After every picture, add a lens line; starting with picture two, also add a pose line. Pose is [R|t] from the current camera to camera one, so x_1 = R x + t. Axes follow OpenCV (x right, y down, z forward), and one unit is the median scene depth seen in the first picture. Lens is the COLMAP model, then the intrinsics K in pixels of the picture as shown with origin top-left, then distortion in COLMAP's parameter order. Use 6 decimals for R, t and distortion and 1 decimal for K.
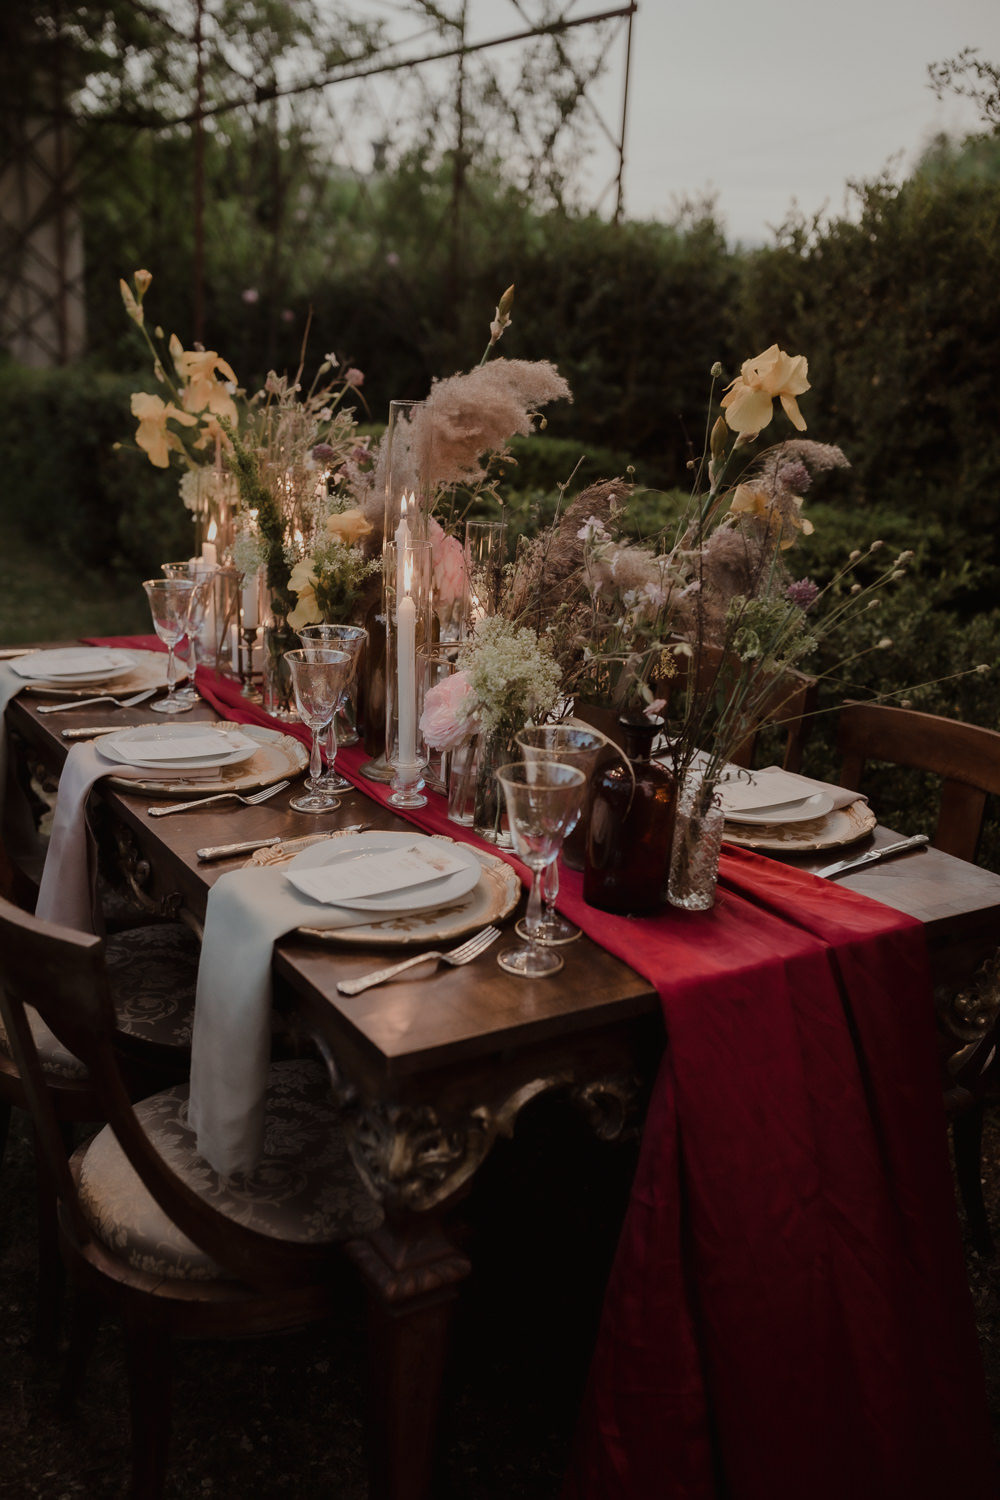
lens RADIAL K [[1501.4, 0, 499.7], [0, 1501.4, 776.7], [0, 0, 1]] dist [-0.014656, -0.008592]
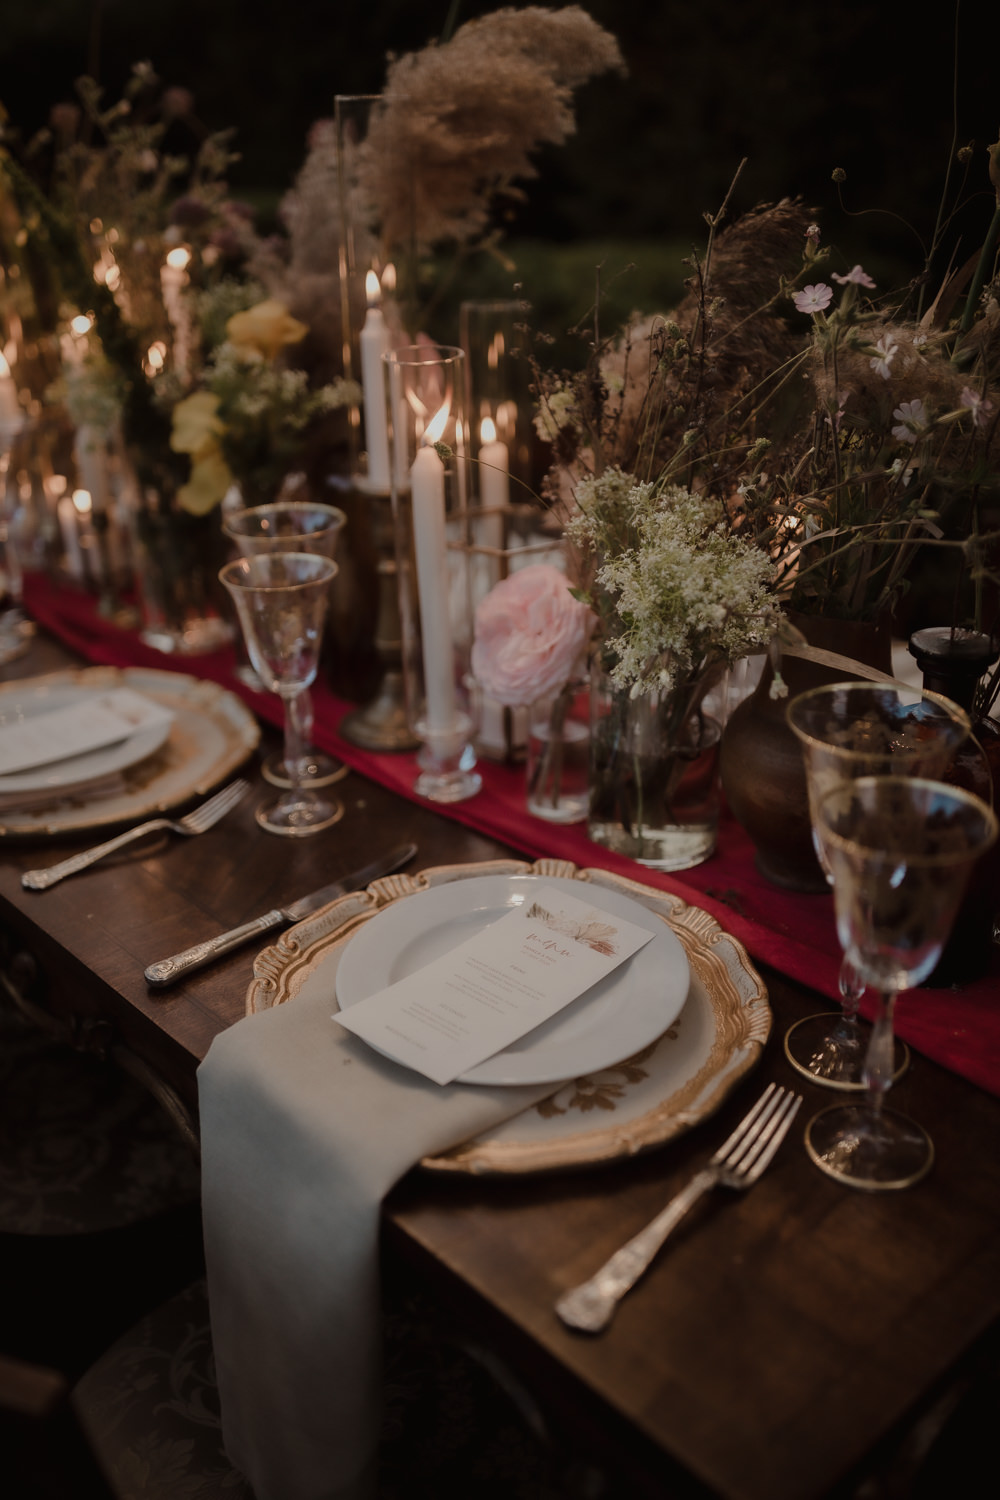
lens RADIAL K [[1501.4, 0, 499.7], [0, 1501.4, 776.7], [0, 0, 1]] dist [-0.014656, -0.008592]
pose [[0.980650, -0.145114, 0.131404, -0.119345], [0.124765, 0.980518, 0.151719, -0.076240], [-0.150861, -0.132389, 0.979650, 0.399113]]
